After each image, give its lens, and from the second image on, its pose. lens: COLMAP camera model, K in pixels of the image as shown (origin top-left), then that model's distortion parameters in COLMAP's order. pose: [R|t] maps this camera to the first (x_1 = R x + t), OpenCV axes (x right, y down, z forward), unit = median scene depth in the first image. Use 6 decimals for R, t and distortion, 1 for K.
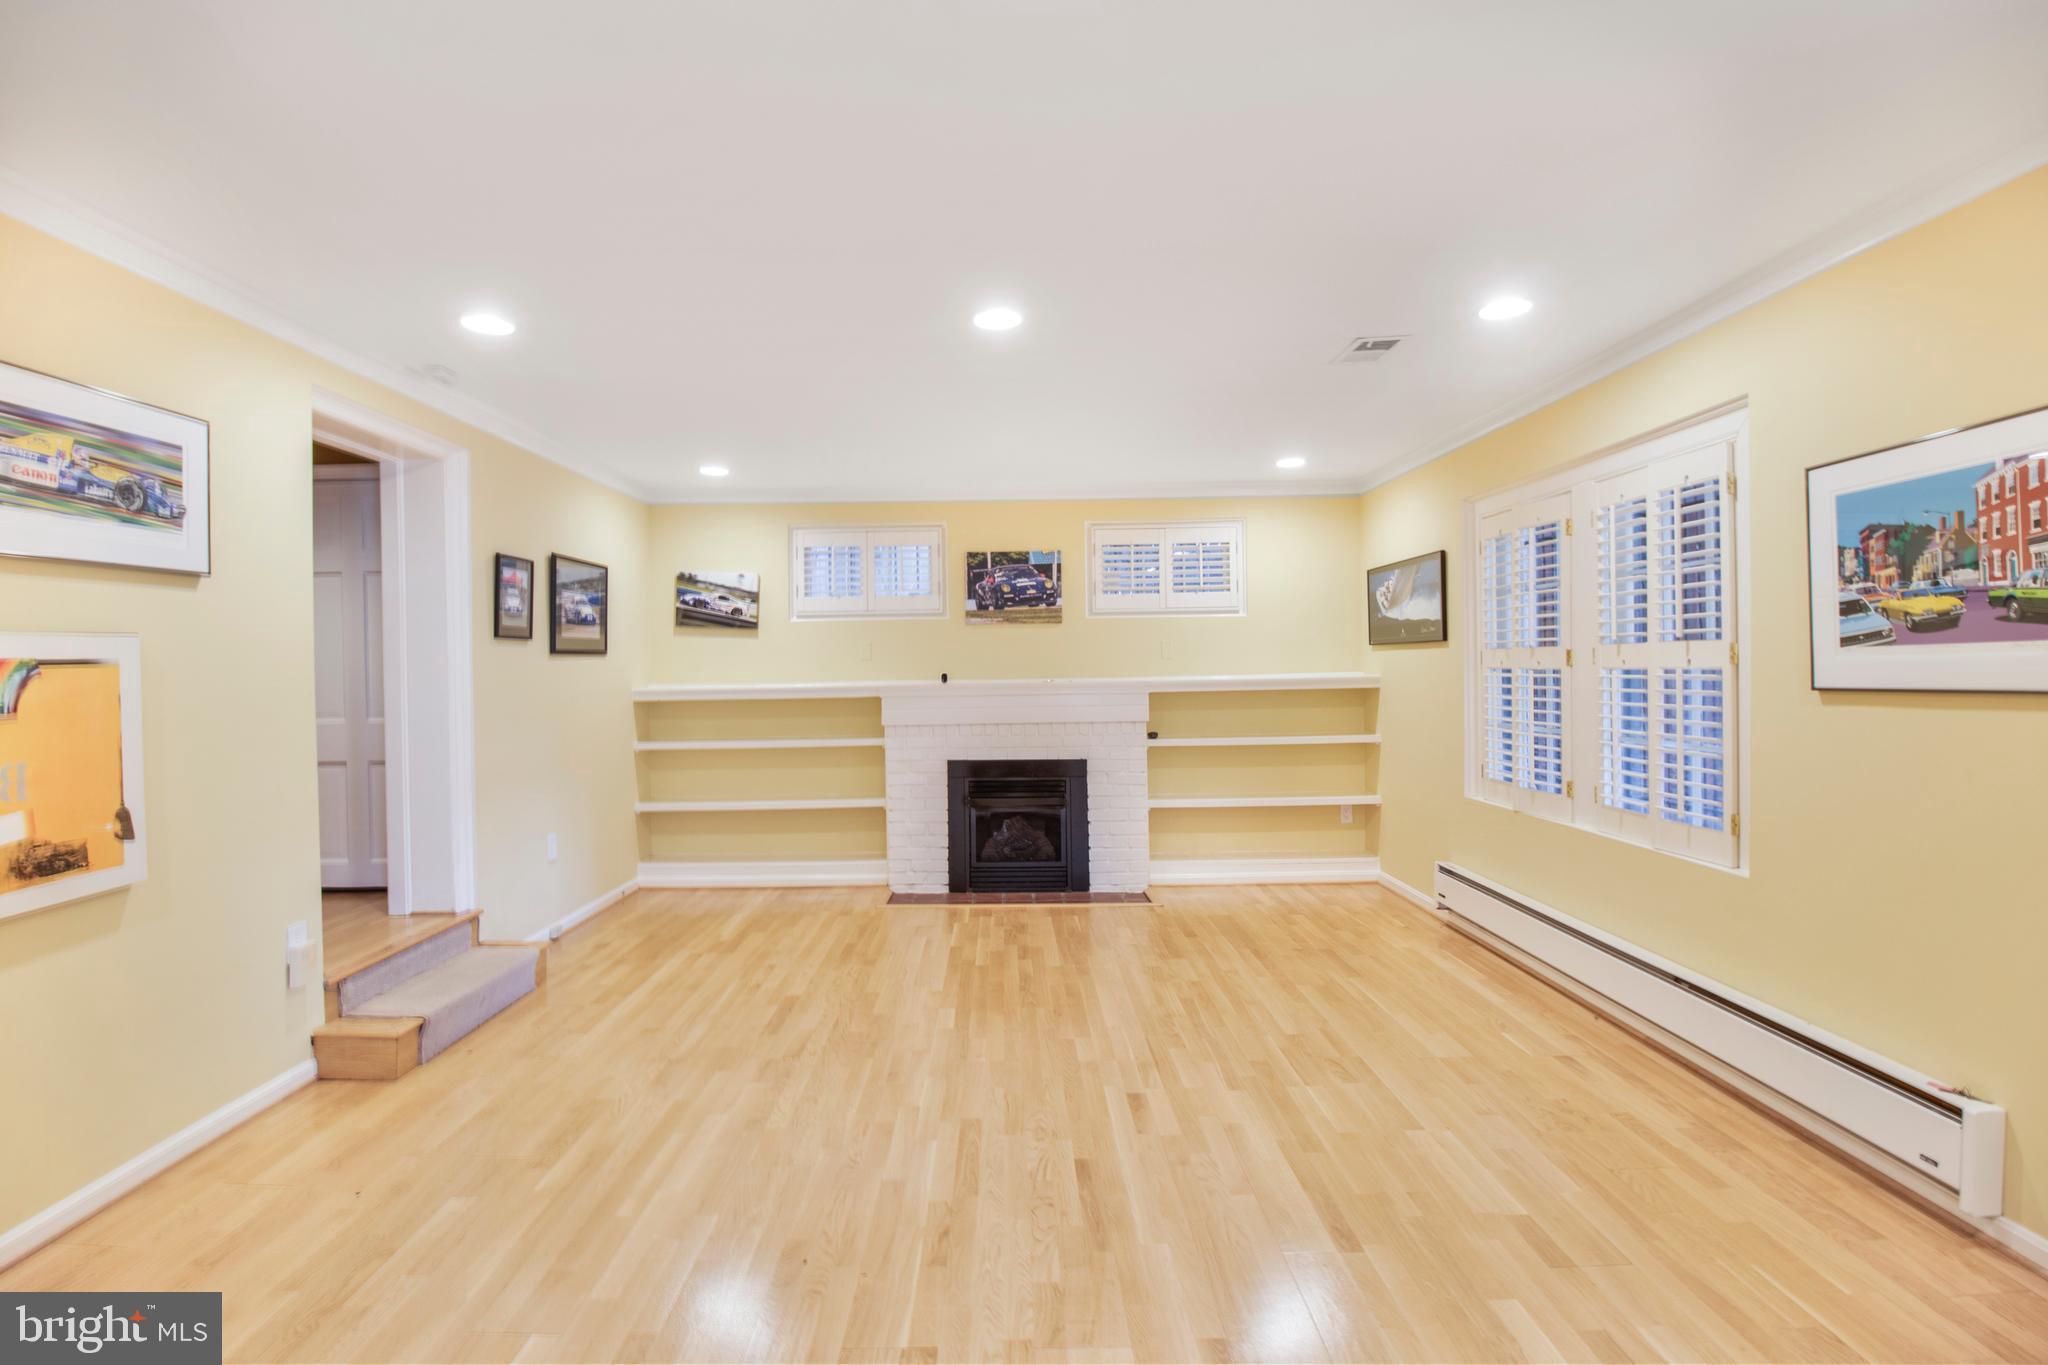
lens RADIAL K [[933.3, 0, 1020.5], [0, 933.3, 666.3], [0, 0, 1]] dist [0.004674, -0.001390]
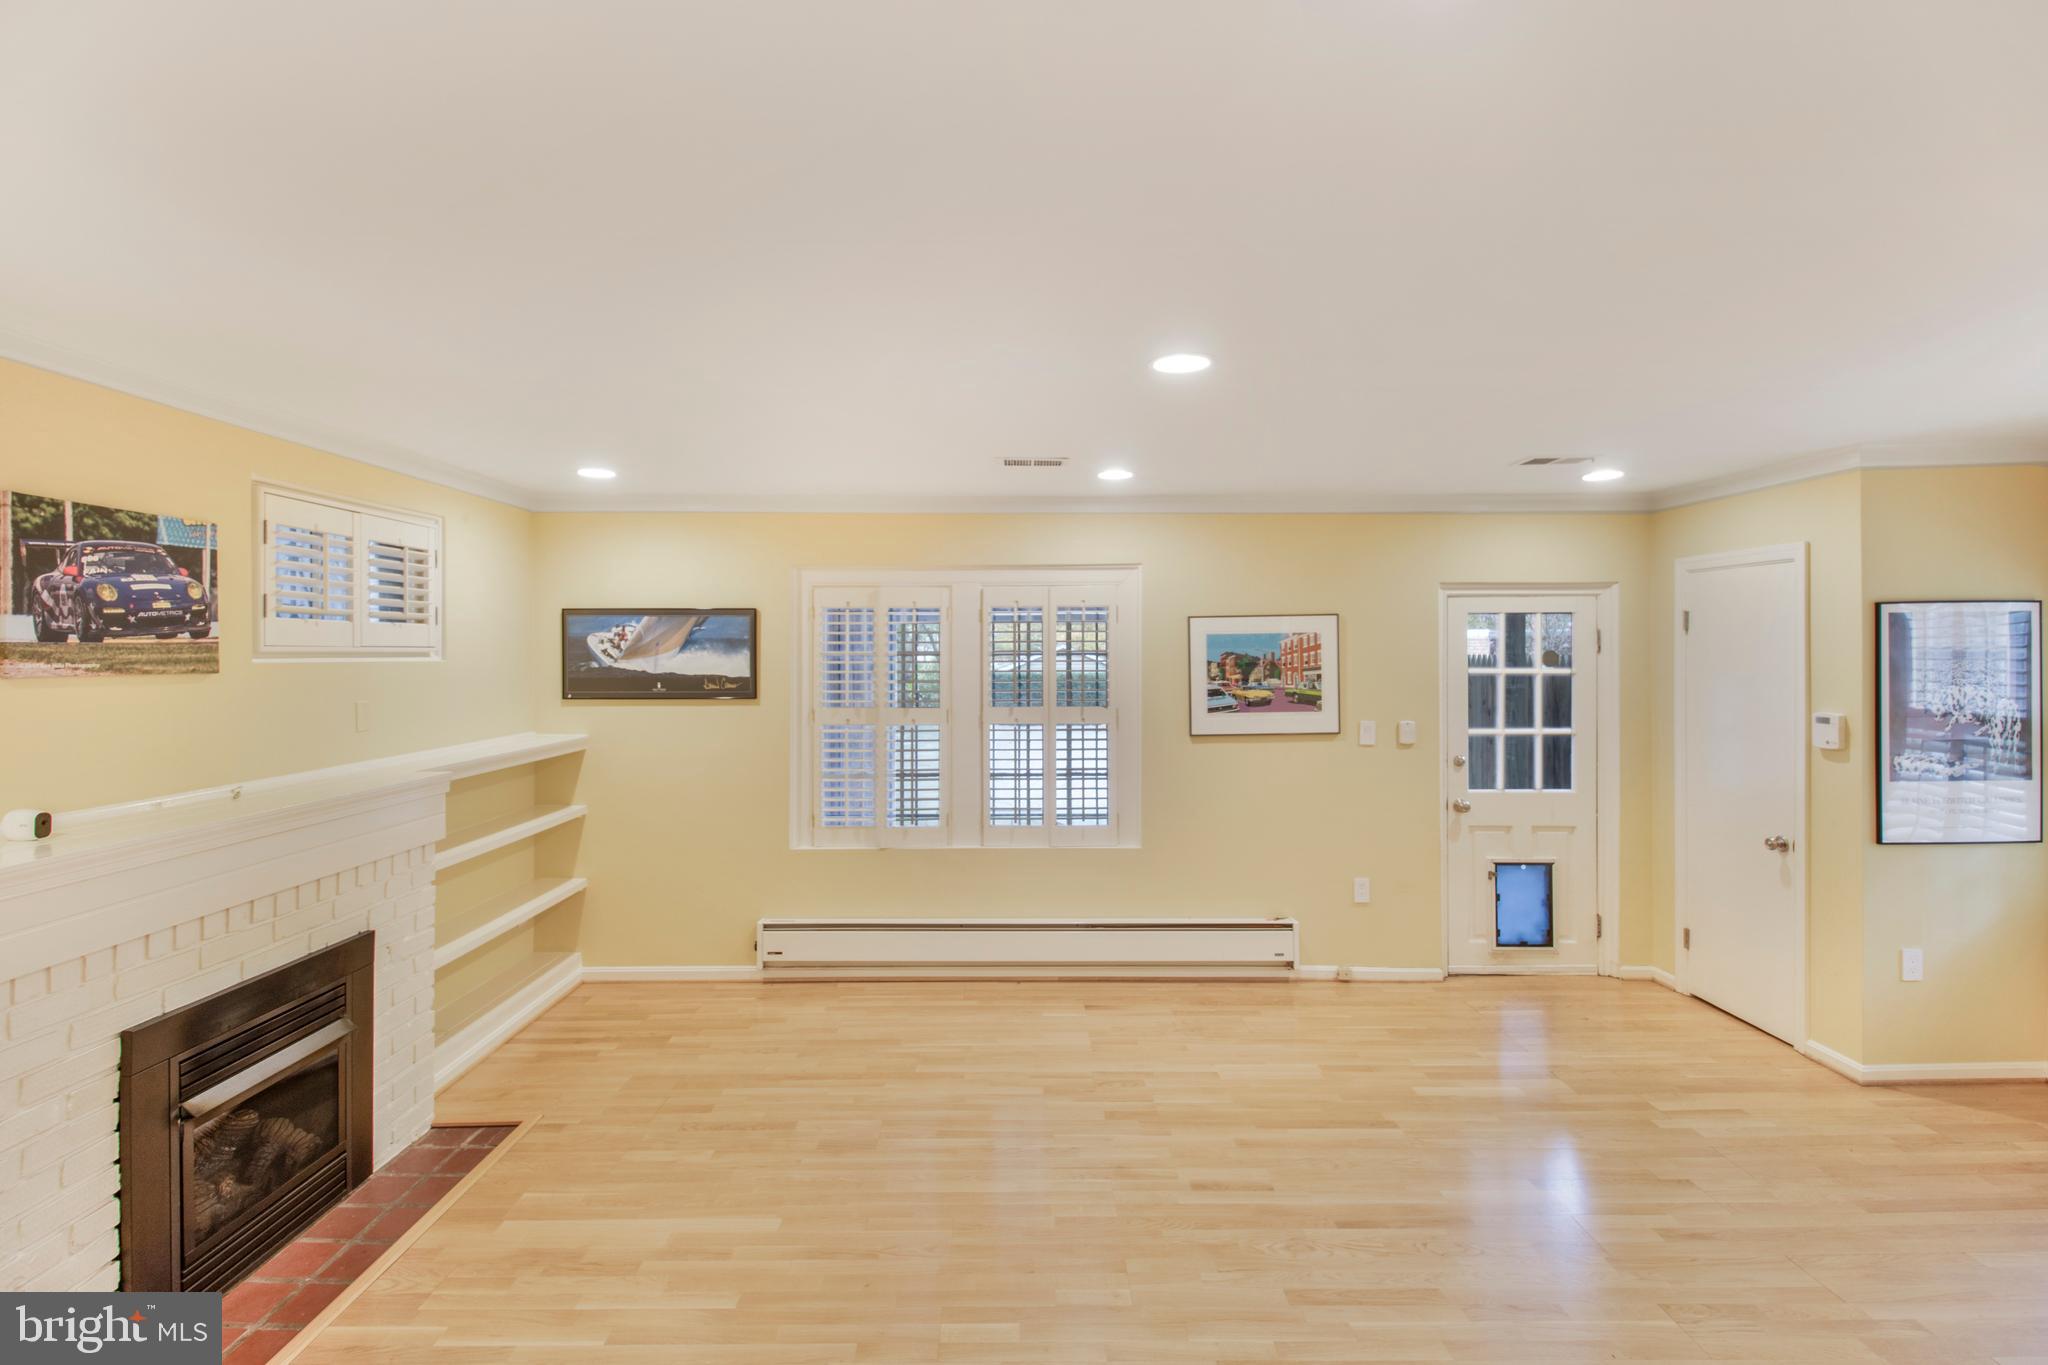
lens RADIAL K [[933.3, 0, 1004.9], [0, 933.3, 653.8], [0, 0, 1]] dist [0.004674, -0.001390]
pose [[0.012384, 0.015613, 0.999801, -0.778777], [0.003490, 0.999871, -0.015657, -0.084607], [-0.999917, 0.003683, 0.012328, 1.039236]]
